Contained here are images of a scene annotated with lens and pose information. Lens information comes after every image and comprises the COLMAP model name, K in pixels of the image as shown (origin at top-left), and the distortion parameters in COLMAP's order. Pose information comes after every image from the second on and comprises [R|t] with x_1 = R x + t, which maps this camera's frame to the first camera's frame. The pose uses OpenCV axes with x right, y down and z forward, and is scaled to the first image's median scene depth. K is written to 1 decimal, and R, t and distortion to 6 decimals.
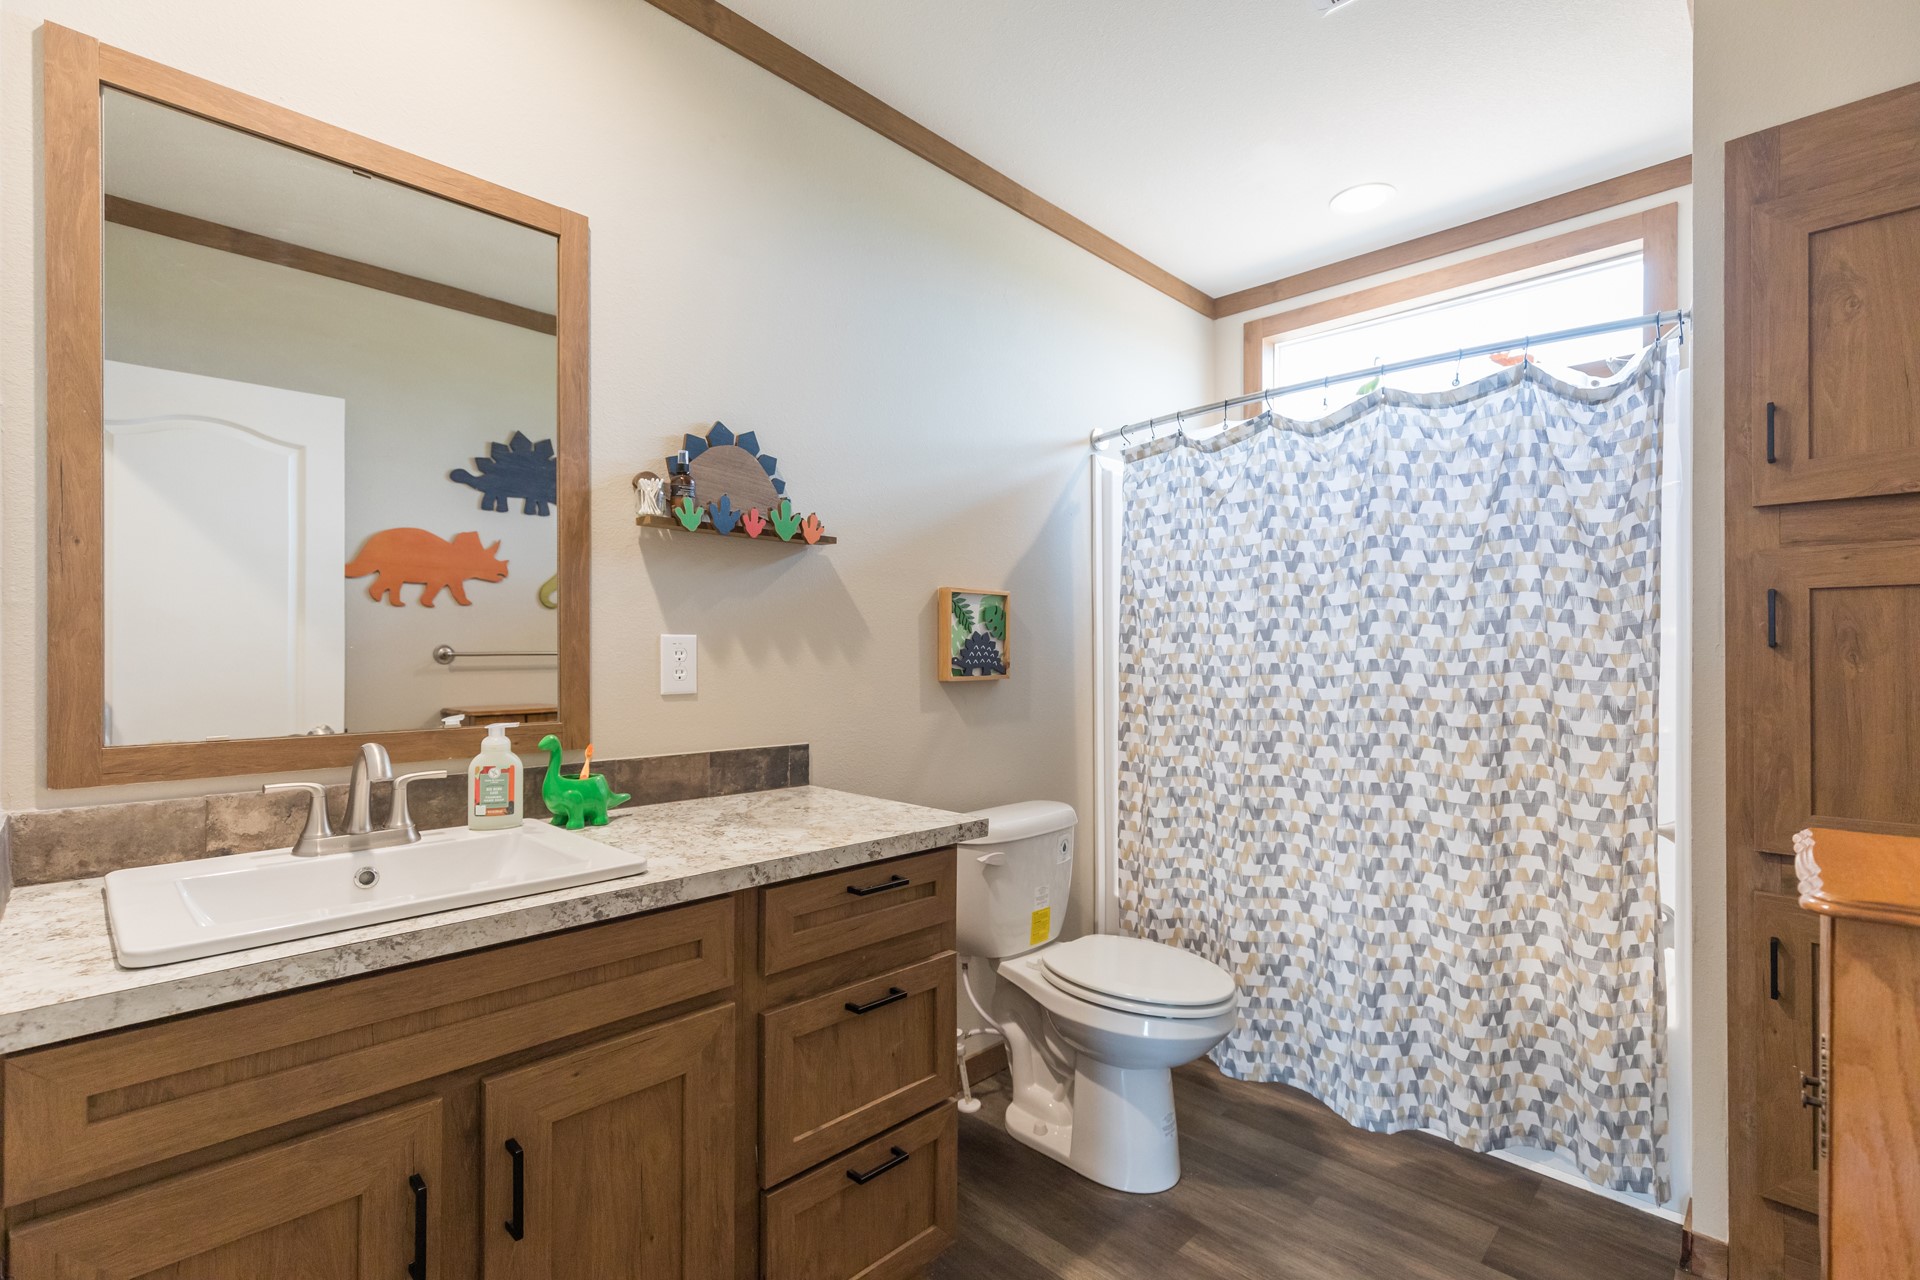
lens RADIAL K [[858.7, 0, 955.9], [0, 858.7, 649.9], [0, 0, 1]] dist [0.007816, -0.000937]
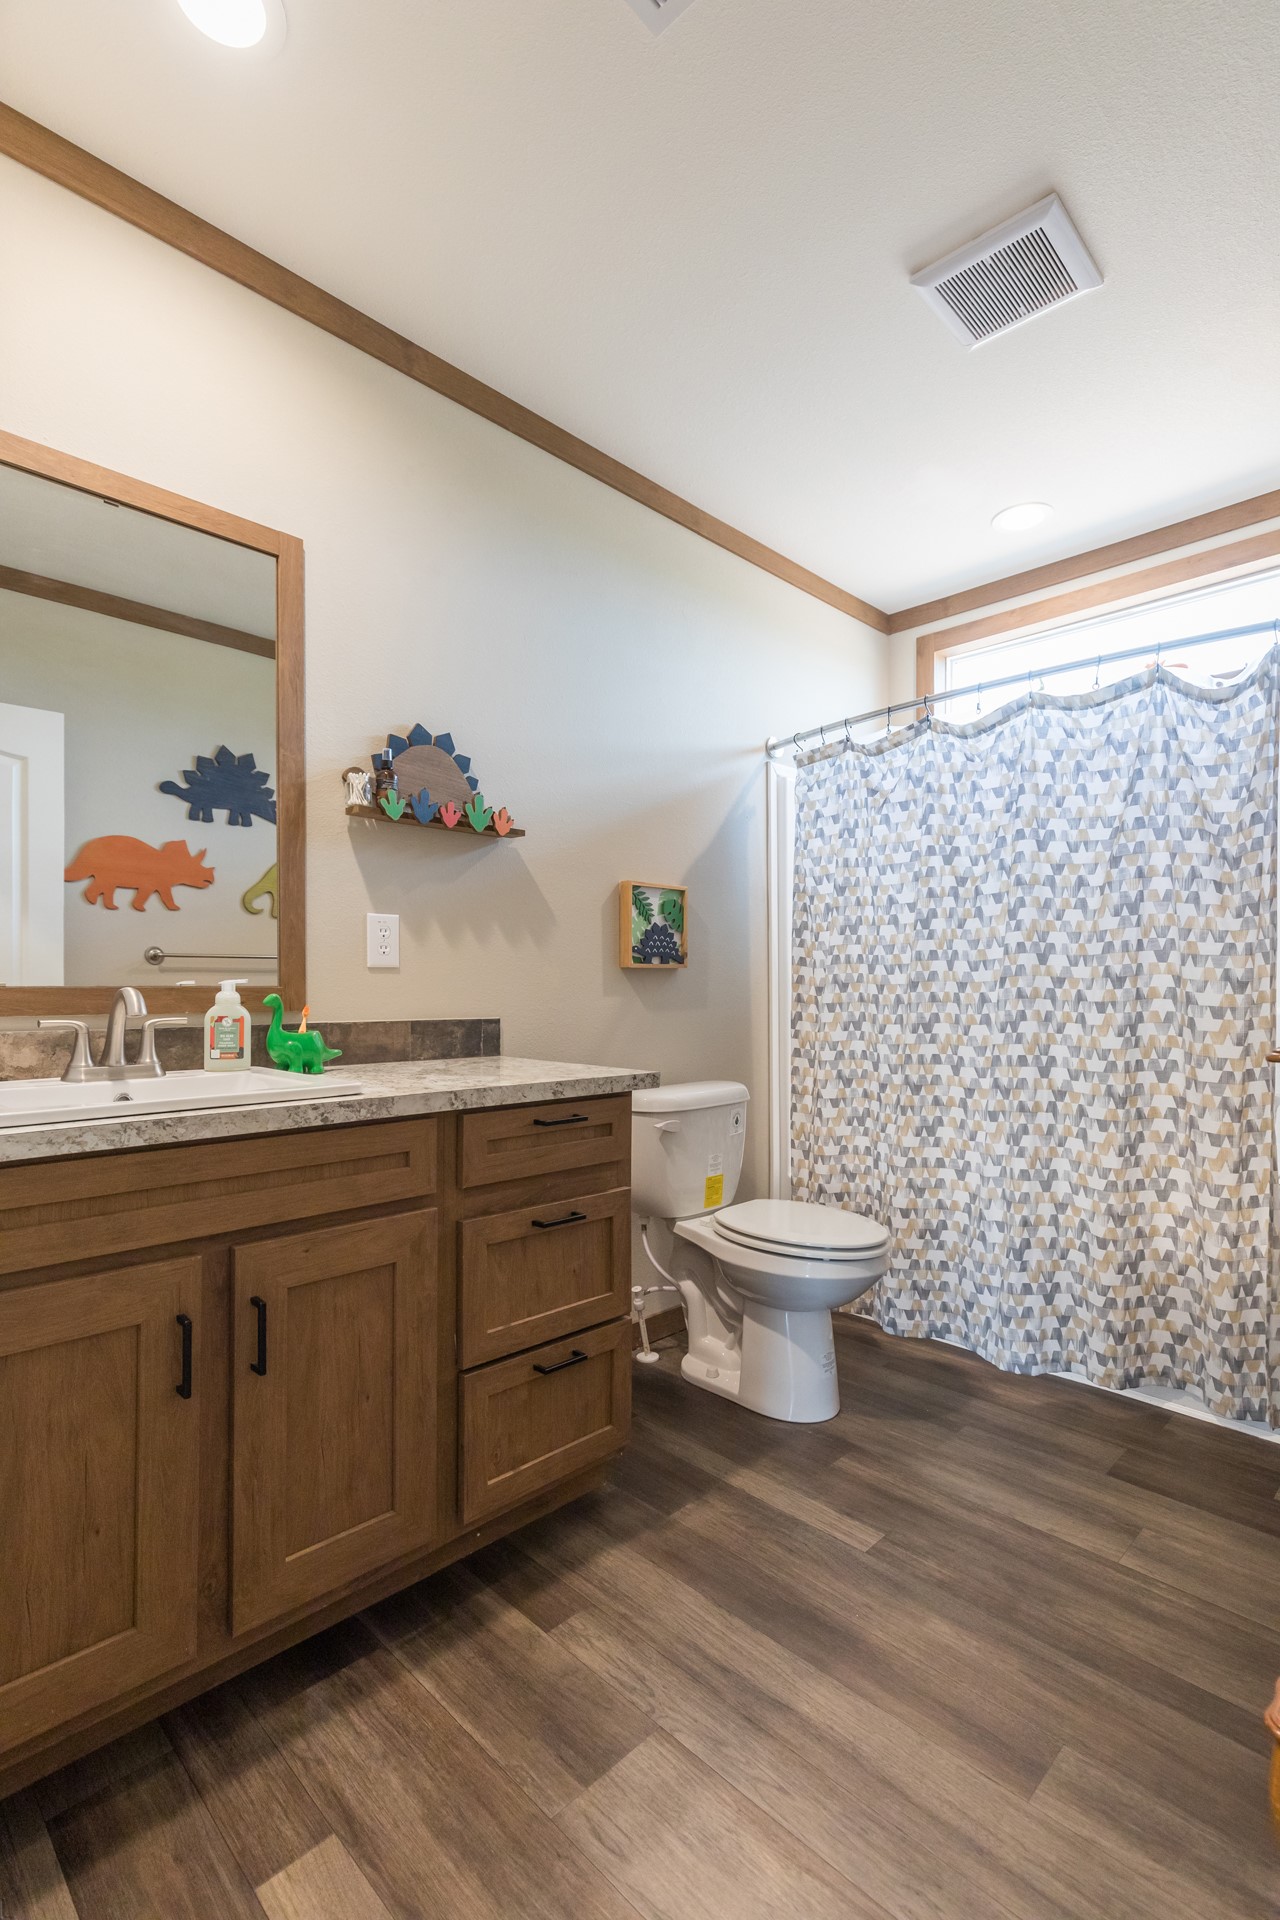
lens RADIAL K [[885.0, 0, 640.0], [0, 885.0, 979.6], [0, 0, 1]] dist [0.010439, -0.001061]
pose [[0.999923, -0.001688, -0.012294, 0.021290], [0.001607, 0.999977, -0.006600, 0.067997], [0.012304, 0.006579, 0.999903, -0.127120]]
